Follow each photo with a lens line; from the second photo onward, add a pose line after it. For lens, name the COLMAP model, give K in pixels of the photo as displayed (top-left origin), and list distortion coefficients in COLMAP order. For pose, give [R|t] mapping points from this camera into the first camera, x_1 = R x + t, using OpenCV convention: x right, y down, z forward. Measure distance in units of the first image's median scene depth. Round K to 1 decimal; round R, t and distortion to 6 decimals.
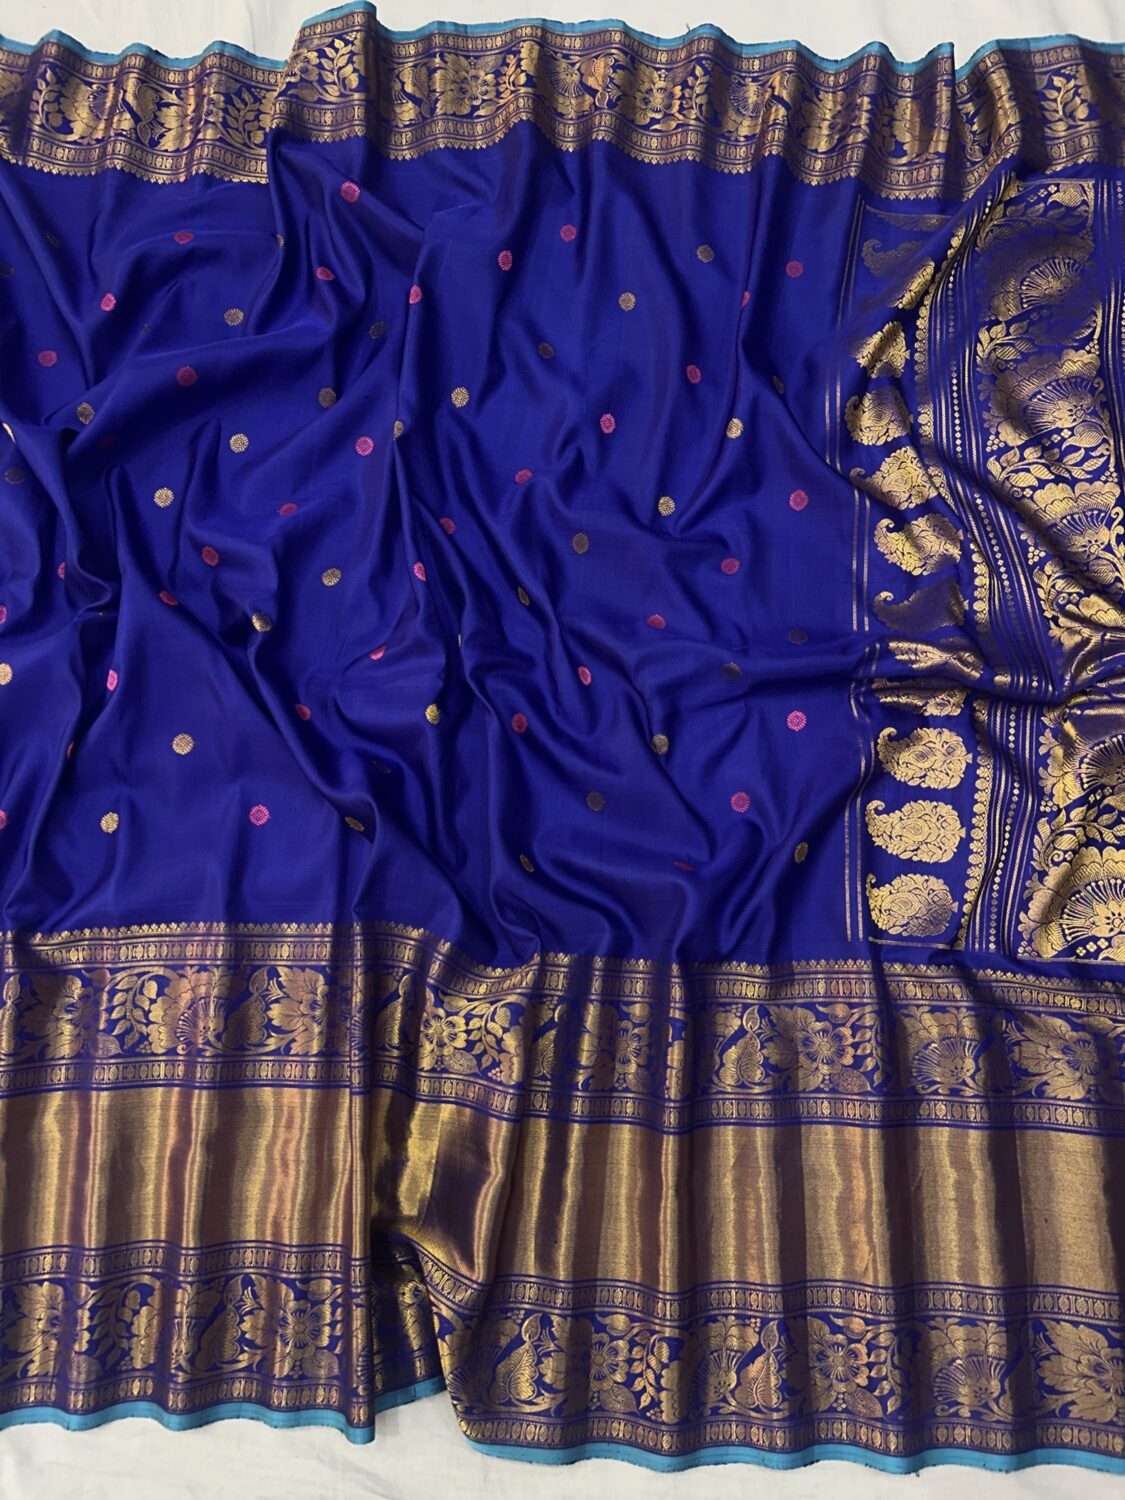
lens RADIAL K [[1187.6, 0, 552.4], [0, 1187.6, 754.9], [0, 0, 1]] dist [0.035108, -0.042900]
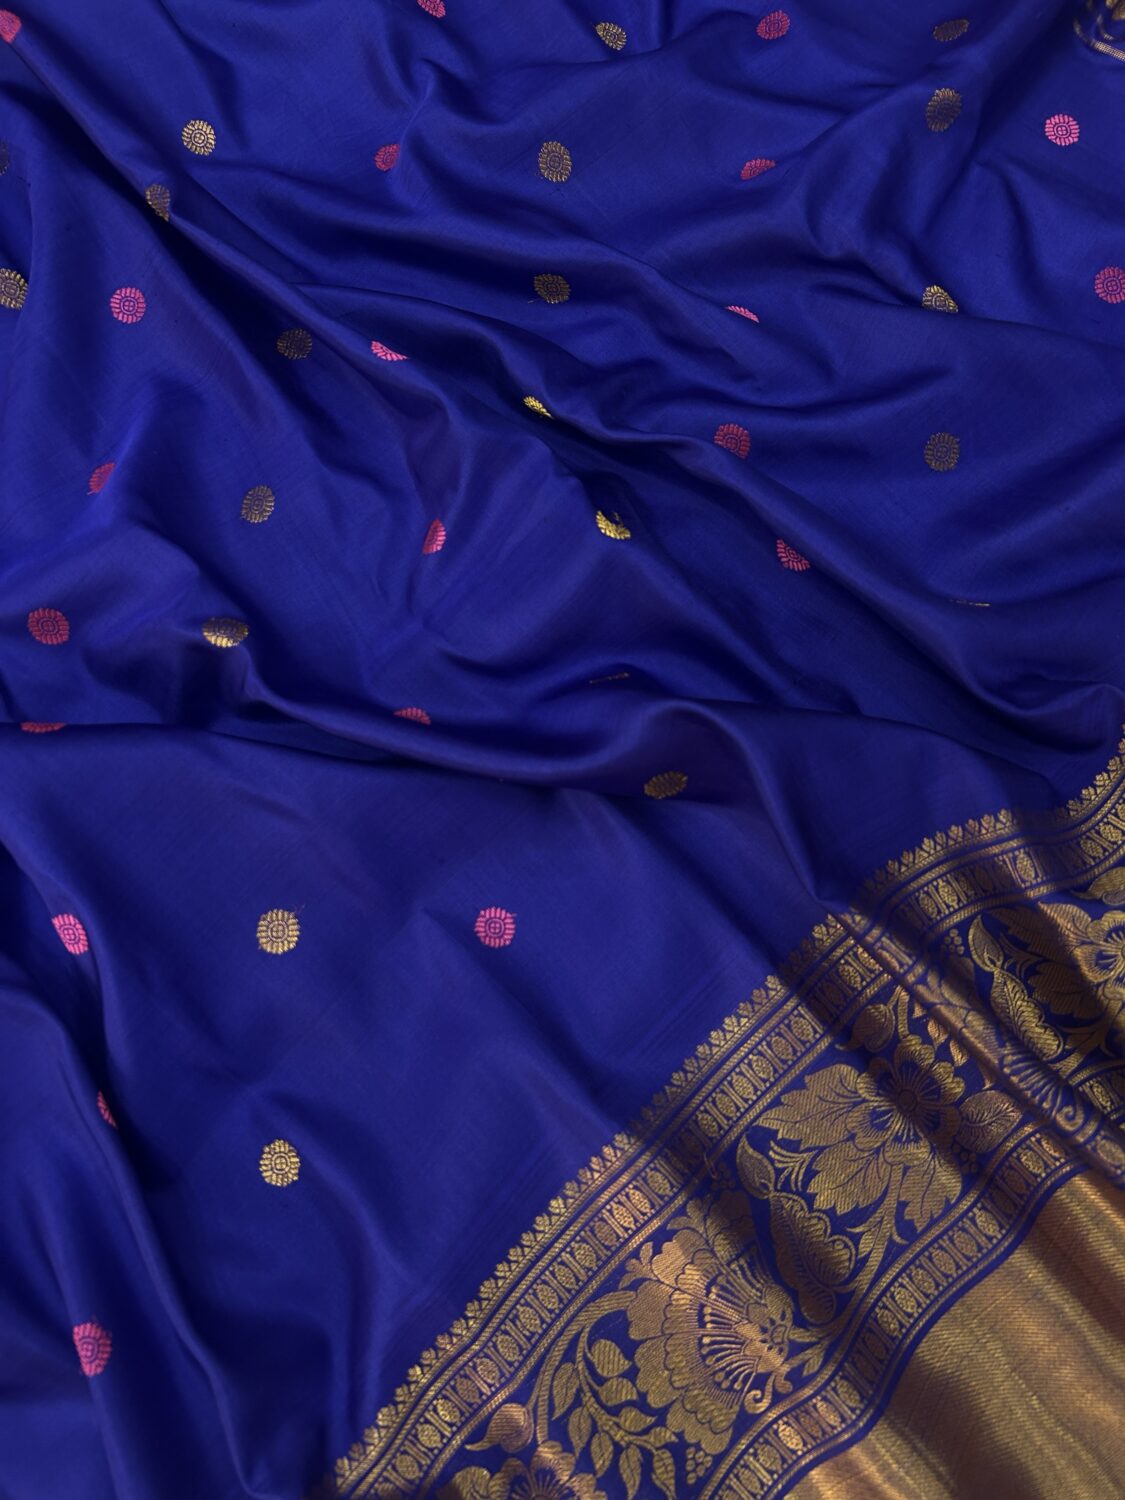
lens RADIAL K [[1187.6, 0, 562.7], [0, 1187.6, 747.7], [0, 0, 1]] dist [0.035108, -0.042900]
pose [[0.710991, -0.689276, 0.139249, -0.245955], [0.697192, 0.716789, -0.011716, 0.022884], [-0.091737, 0.105413, 0.990188, 0.514753]]
